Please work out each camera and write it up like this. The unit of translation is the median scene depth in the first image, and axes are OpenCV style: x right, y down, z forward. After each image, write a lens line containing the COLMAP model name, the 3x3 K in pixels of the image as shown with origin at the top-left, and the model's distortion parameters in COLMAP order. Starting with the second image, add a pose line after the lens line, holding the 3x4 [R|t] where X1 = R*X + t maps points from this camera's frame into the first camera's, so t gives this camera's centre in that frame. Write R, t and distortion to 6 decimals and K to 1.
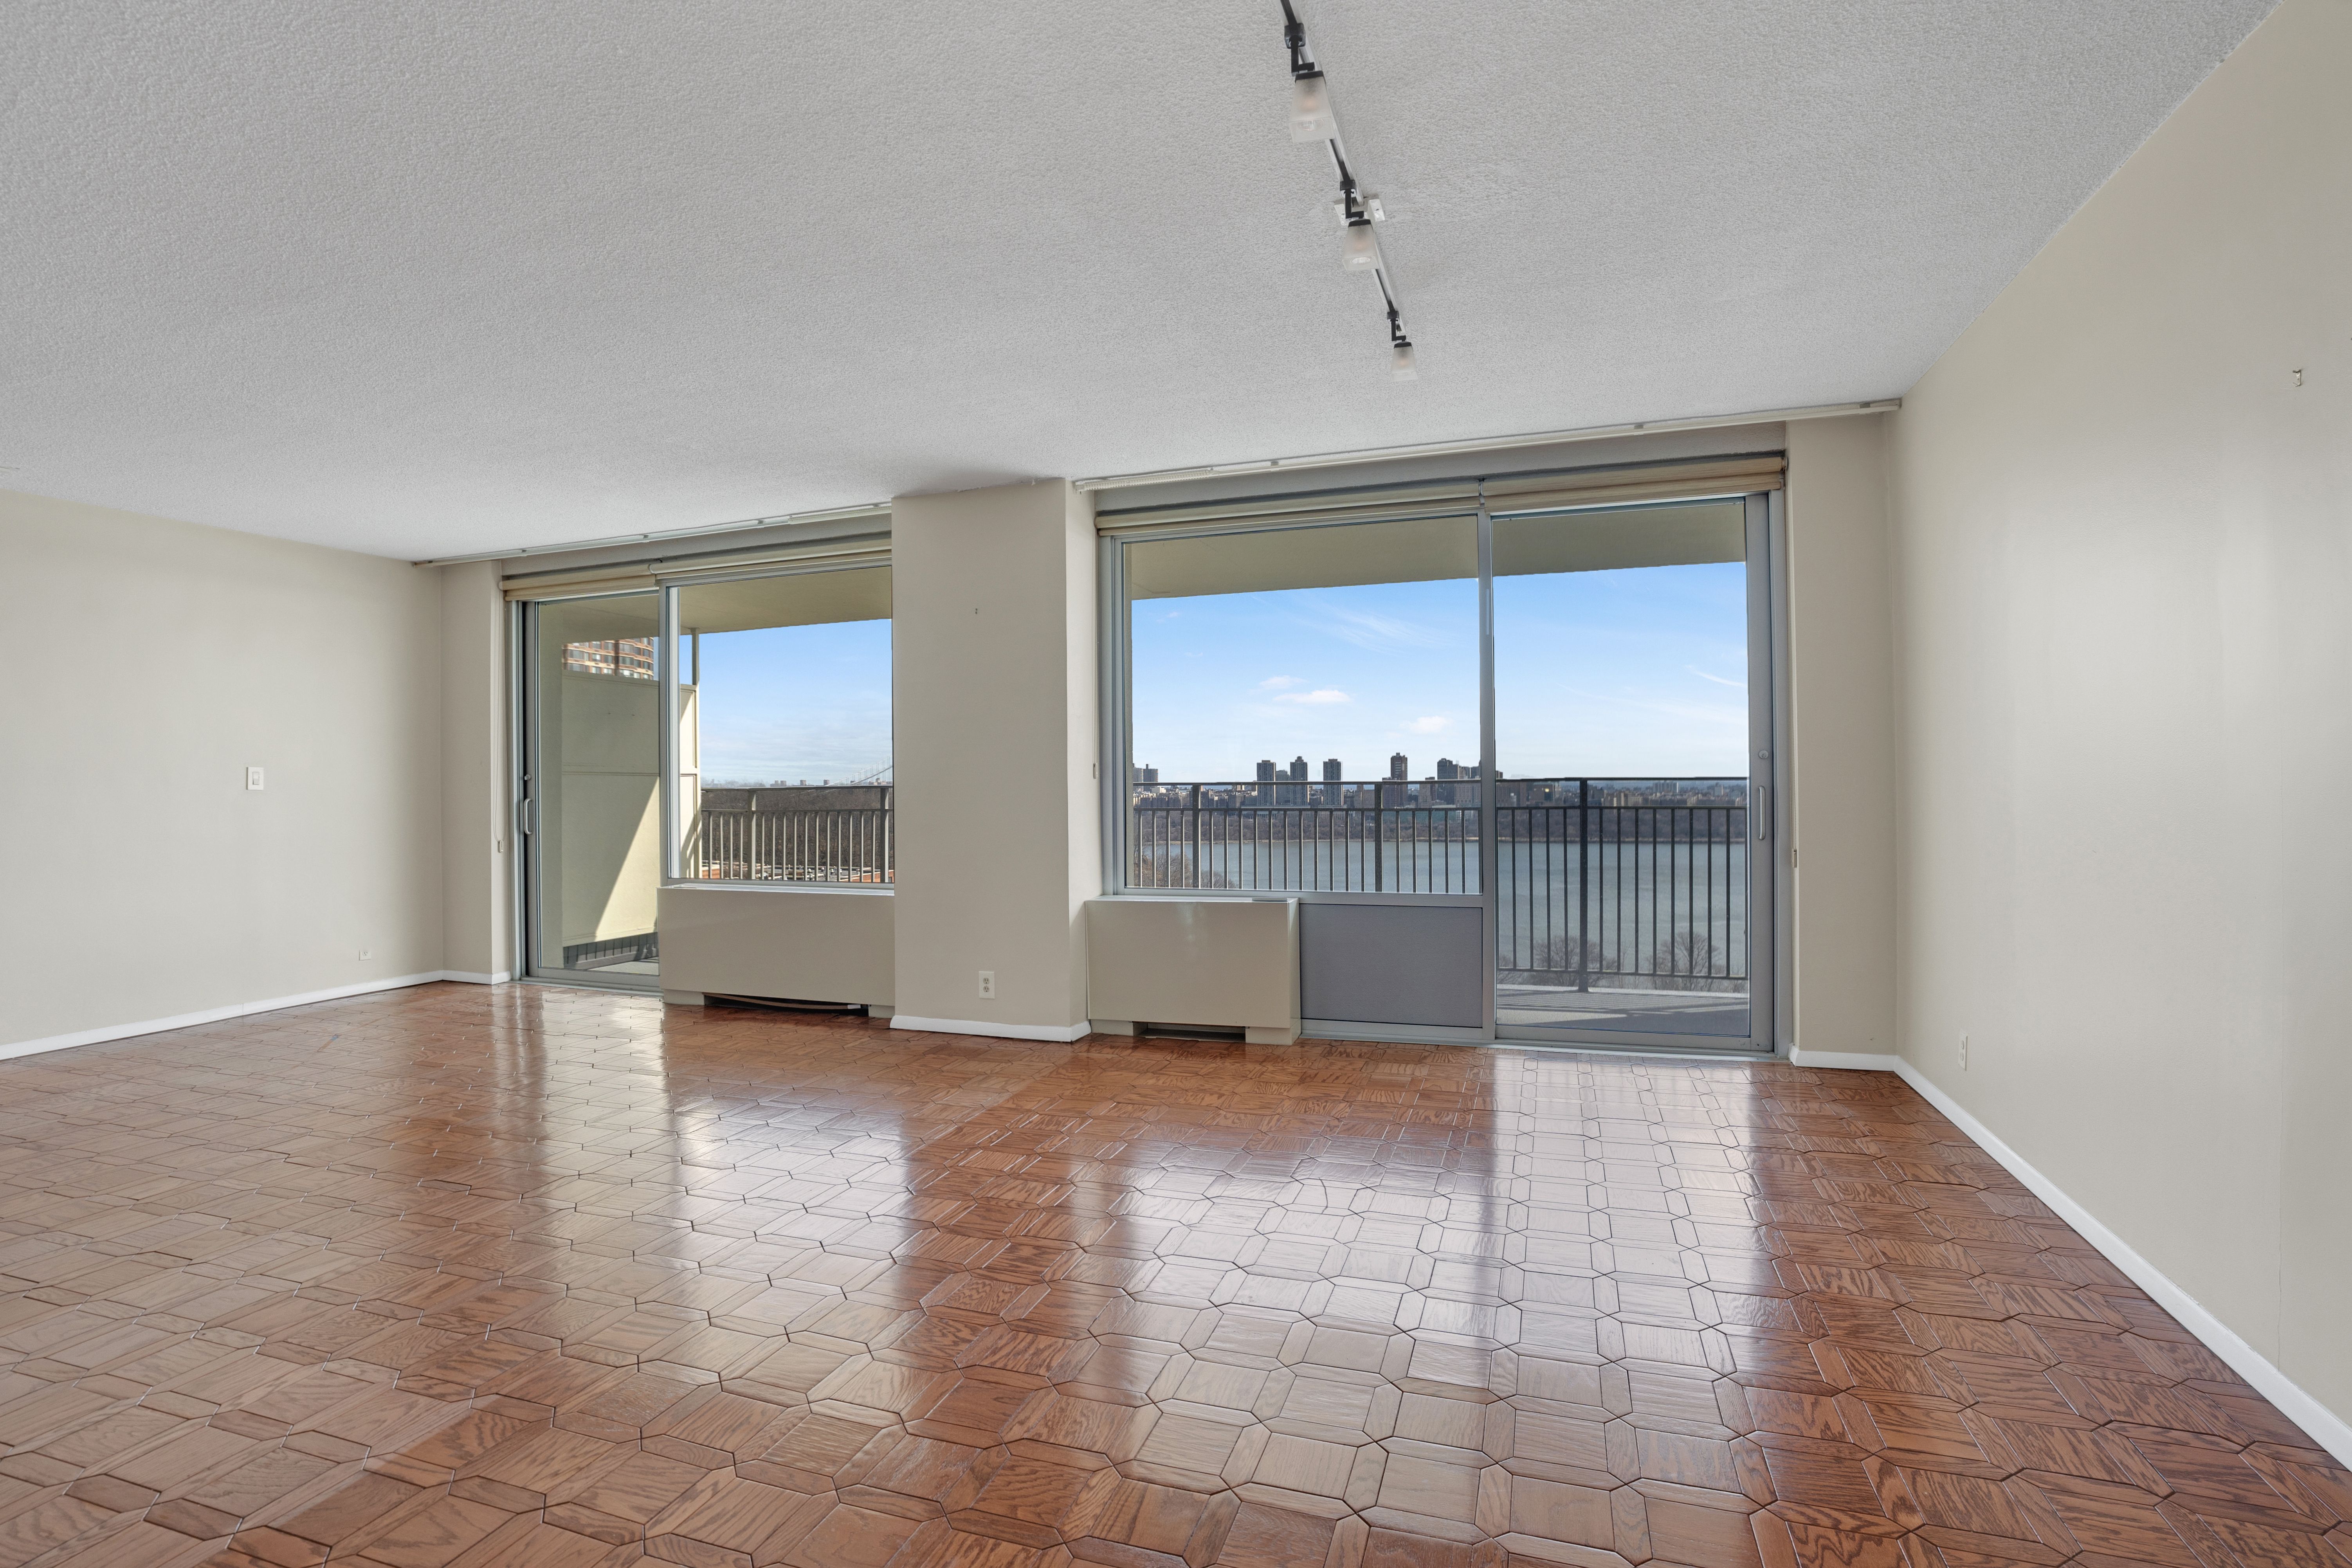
lens RADIAL K [[1130.0, 0, 1168.6], [0, 1130.0, 765.9], [0, 0, 1]] dist [-0.063002, 0.016754]
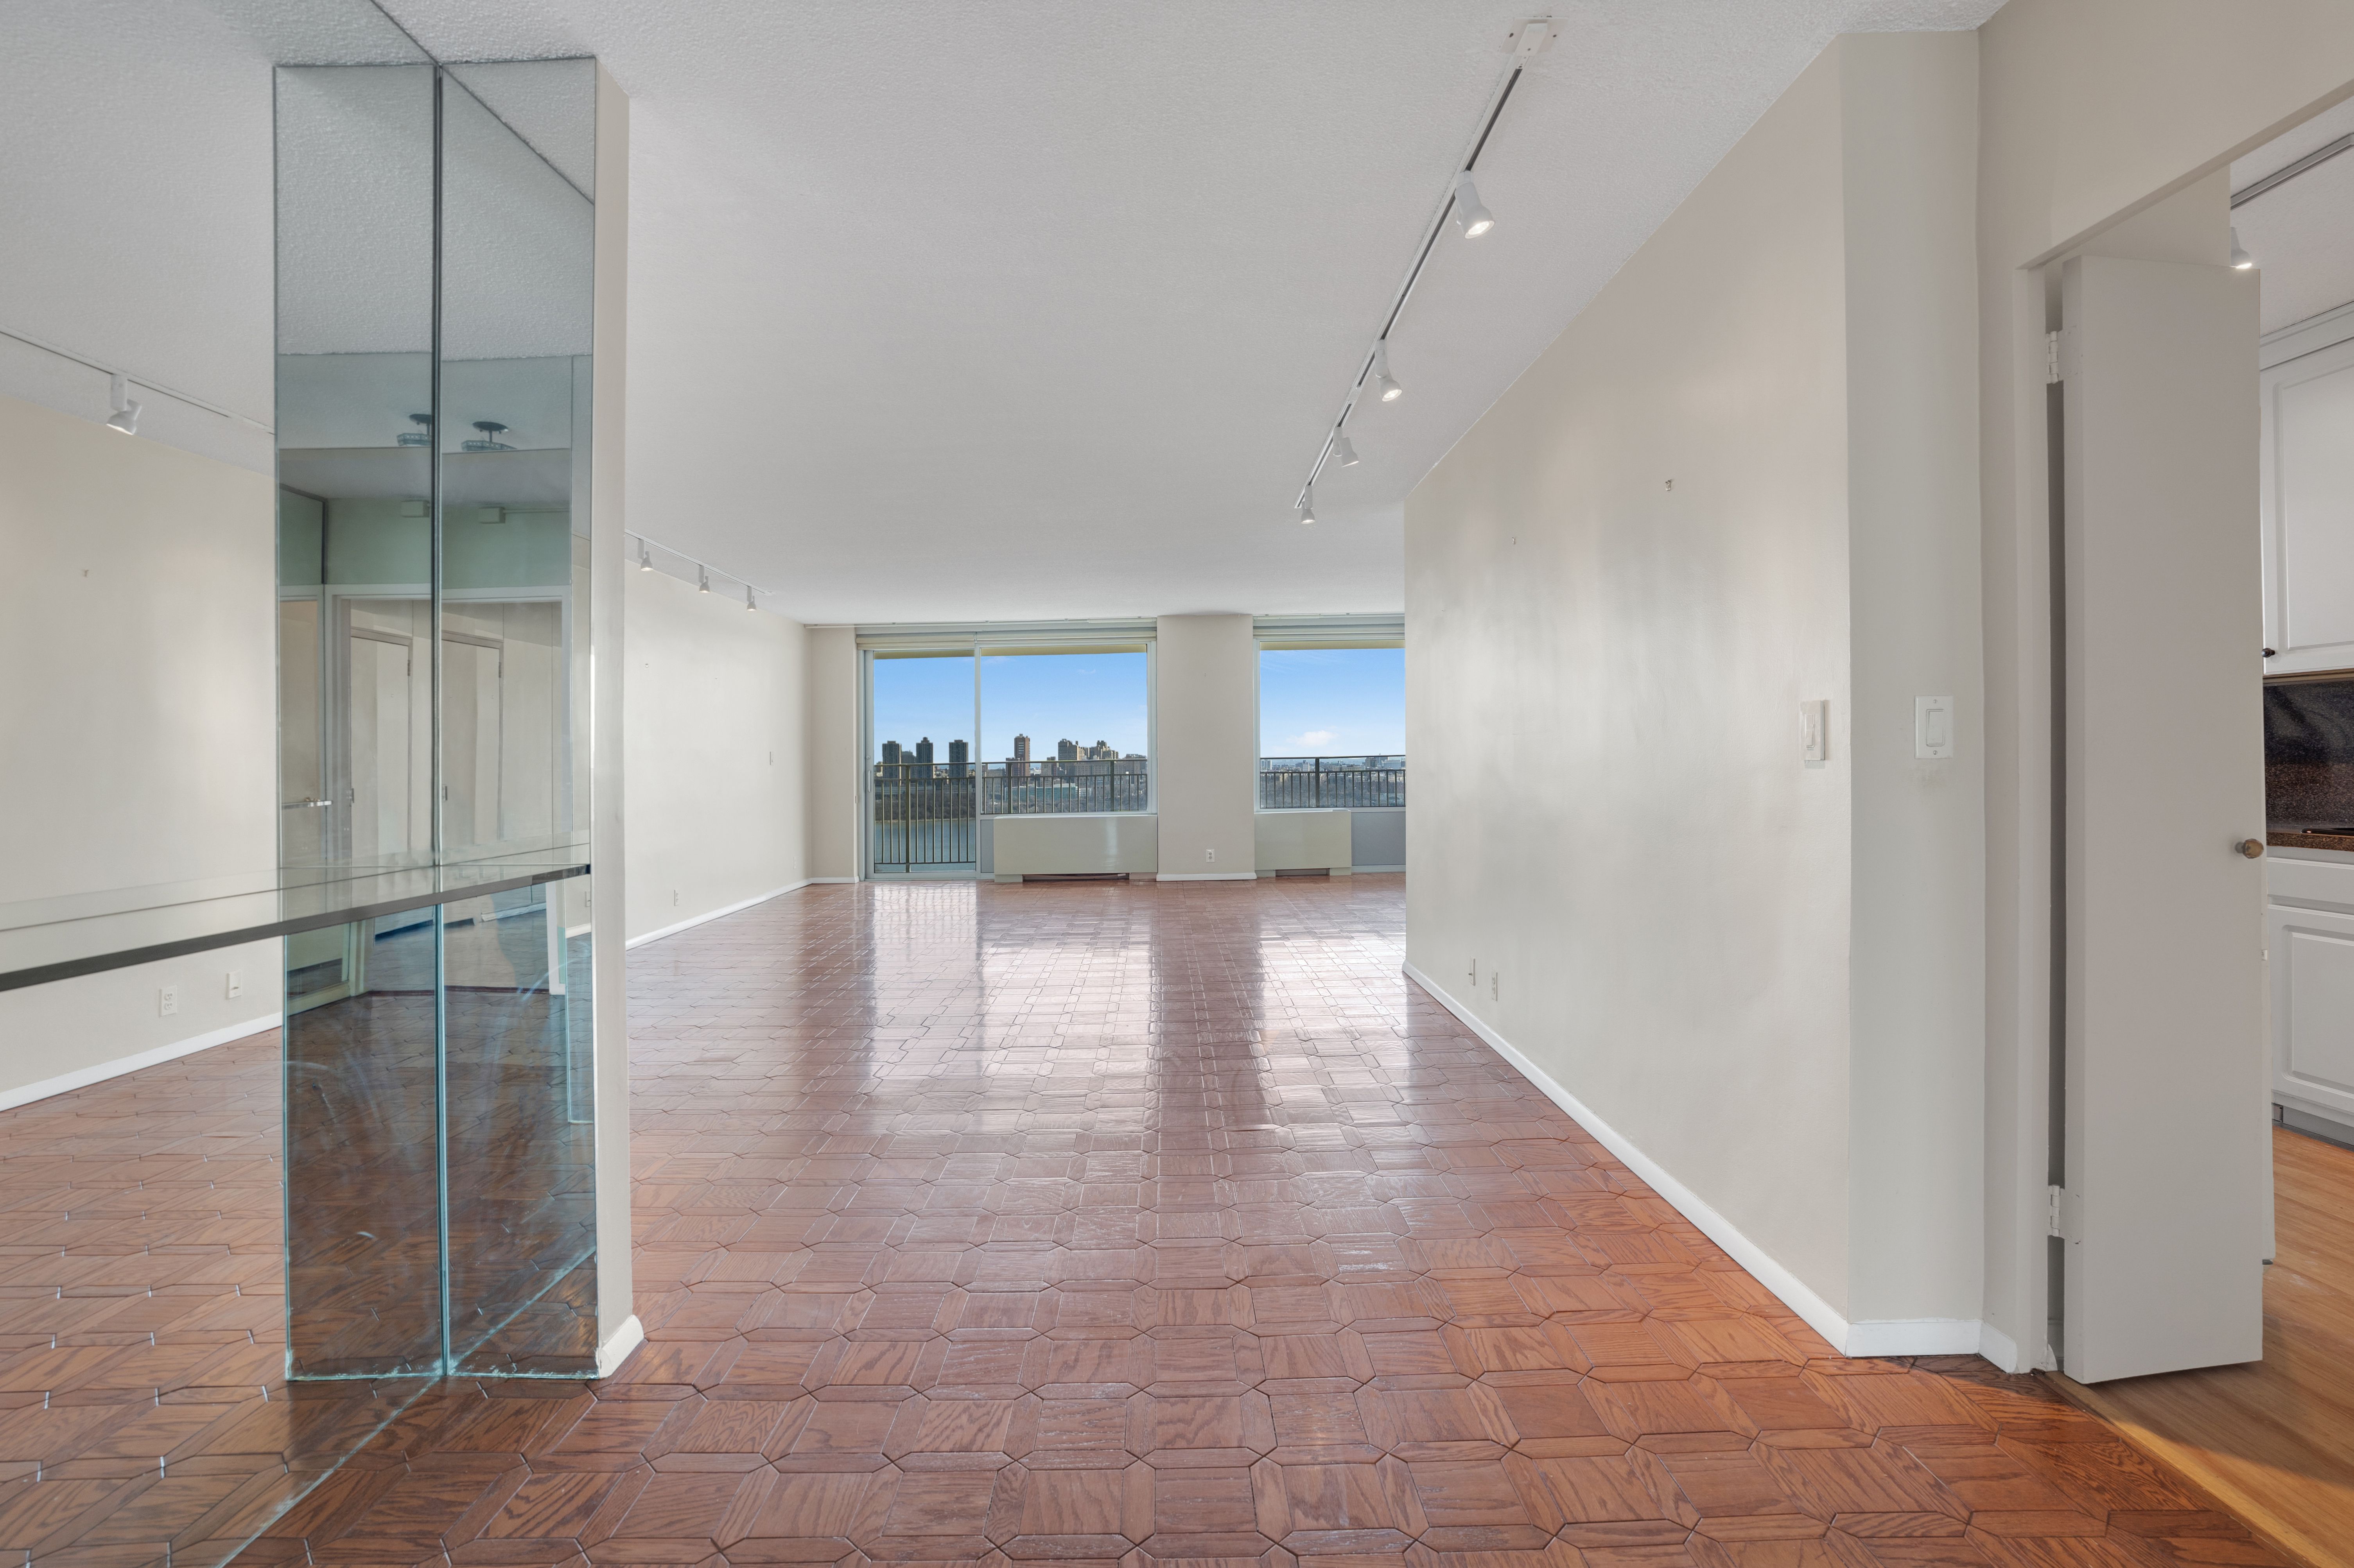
lens RADIAL K [[1131.0, 0, 1137.3], [0, 1131.0, 752.2], [0, 0, 1]] dist [-0.063002, 0.016754]
pose [[0.948670, -0.003732, 0.316245, -0.903223], [0.002222, 0.999984, 0.005136, -0.005785], [-0.316259, -0.004169, 0.948664, -0.879095]]
